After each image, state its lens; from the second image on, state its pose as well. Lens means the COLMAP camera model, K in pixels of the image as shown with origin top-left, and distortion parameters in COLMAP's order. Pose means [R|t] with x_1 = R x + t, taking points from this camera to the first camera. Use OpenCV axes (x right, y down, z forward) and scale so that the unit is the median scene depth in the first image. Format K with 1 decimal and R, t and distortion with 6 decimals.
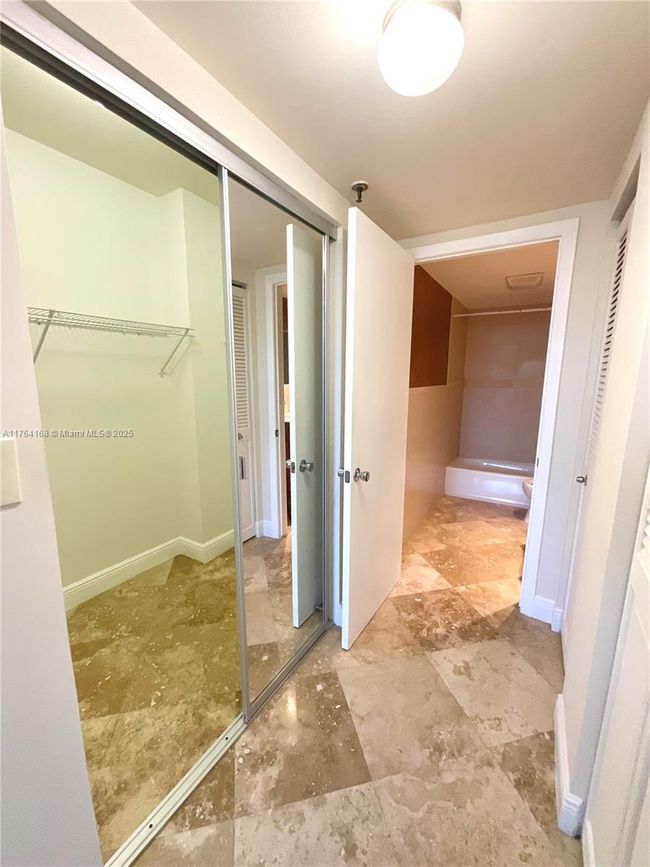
lens RADIAL K [[348.3, 0, 326.0], [0, 348.3, 435.1], [0, 0, 1]] dist [-0.014298, 0.000560]
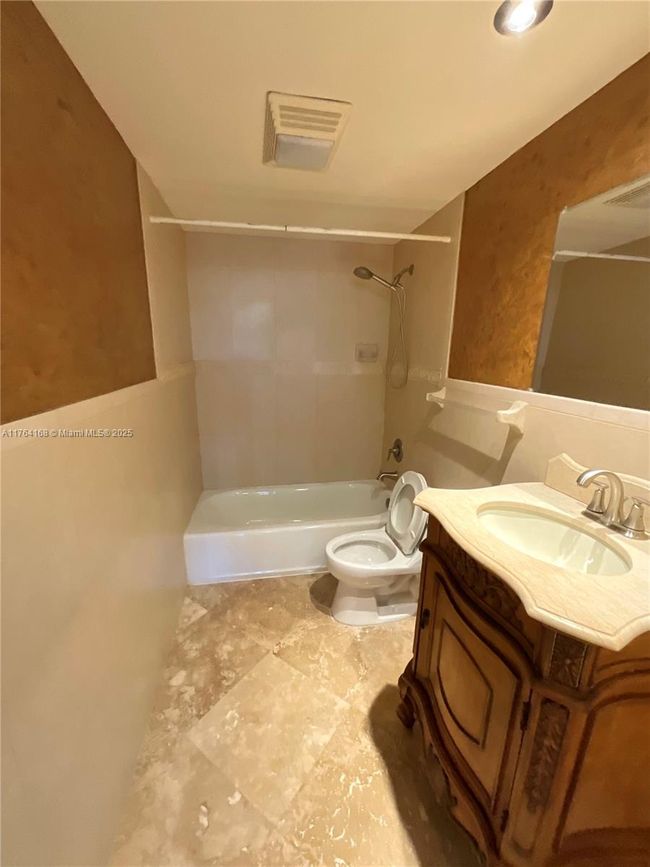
lens RADIAL K [[348.3, 0, 325.9], [0, 348.3, 435.3], [0, 0, 1]] dist [-0.014298, 0.000560]
pose [[0.748594, -0.150779, 0.645657, 0.224624], [0.102403, 0.988407, 0.112092, -0.107192], [-0.655073, -0.017794, 0.755356, 0.549667]]
